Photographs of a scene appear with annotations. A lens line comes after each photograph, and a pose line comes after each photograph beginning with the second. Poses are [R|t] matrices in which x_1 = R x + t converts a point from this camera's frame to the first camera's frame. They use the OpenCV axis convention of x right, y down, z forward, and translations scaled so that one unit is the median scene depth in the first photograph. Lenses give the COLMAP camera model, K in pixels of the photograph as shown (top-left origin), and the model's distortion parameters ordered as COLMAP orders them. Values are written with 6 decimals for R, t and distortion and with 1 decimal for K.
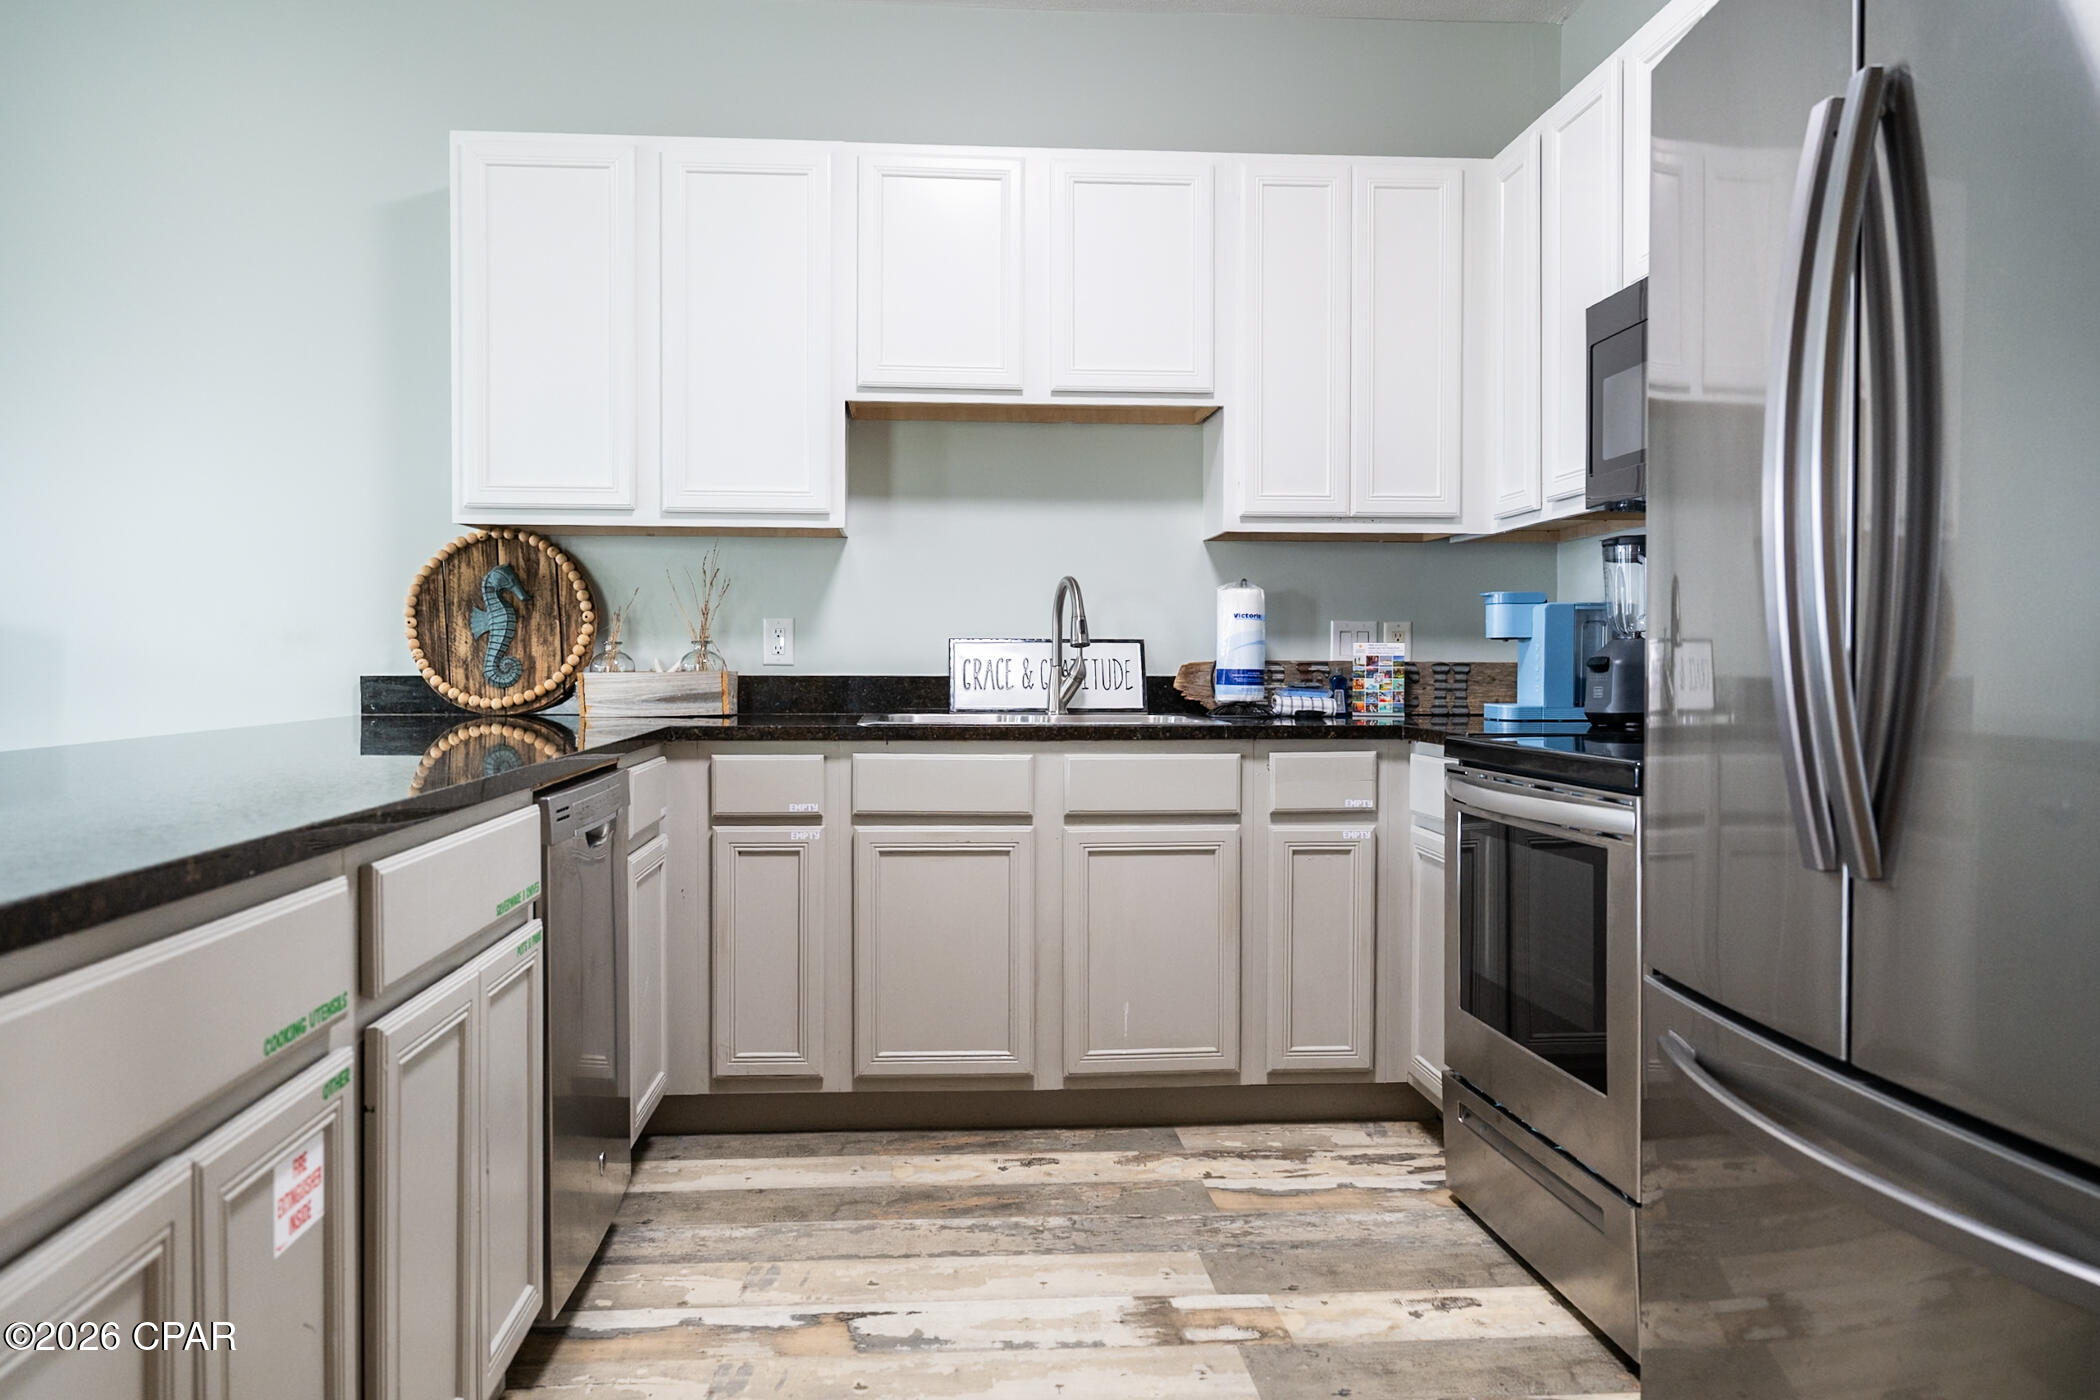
lens RADIAL K [[1521.8, 0, 915.1], [0, 1521.8, 713.6], [0, 0, 1]] dist [0.003076, -0.000710]
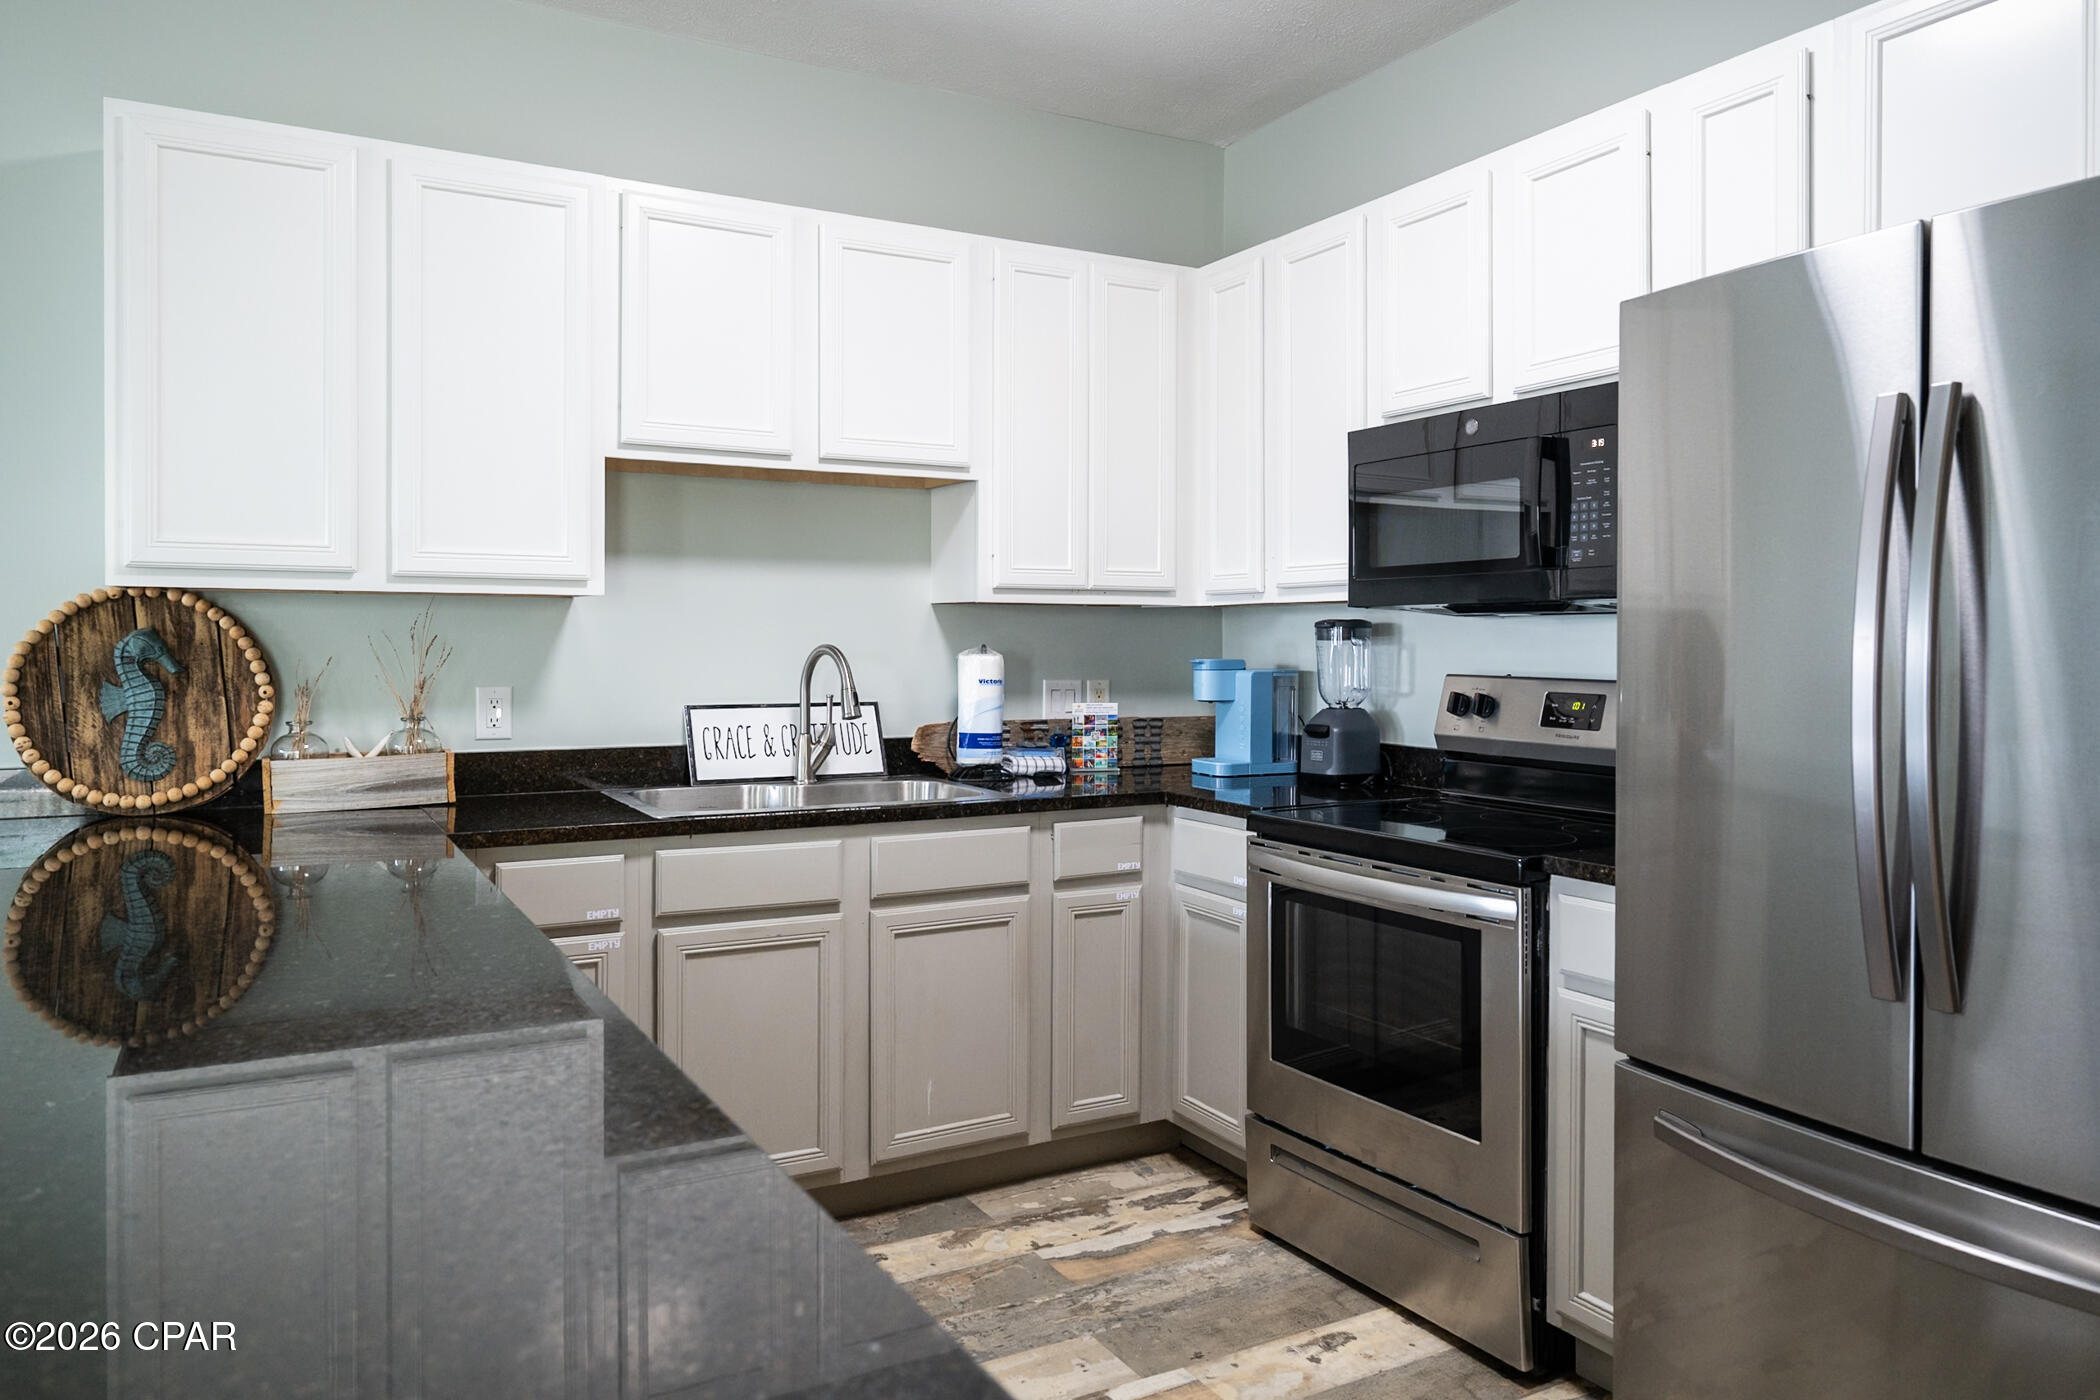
lens RADIAL K [[1521.8, 0, 1038.9], [0, 1521.8, 675.9], [0, 0, 1]] dist [0.003076, -0.000710]
pose [[0.894451, -0.013028, 0.446976, -0.222495], [0.017576, 0.999827, -0.006030, -0.063814], [-0.446821, 0.013250, 0.894525, 0.066163]]
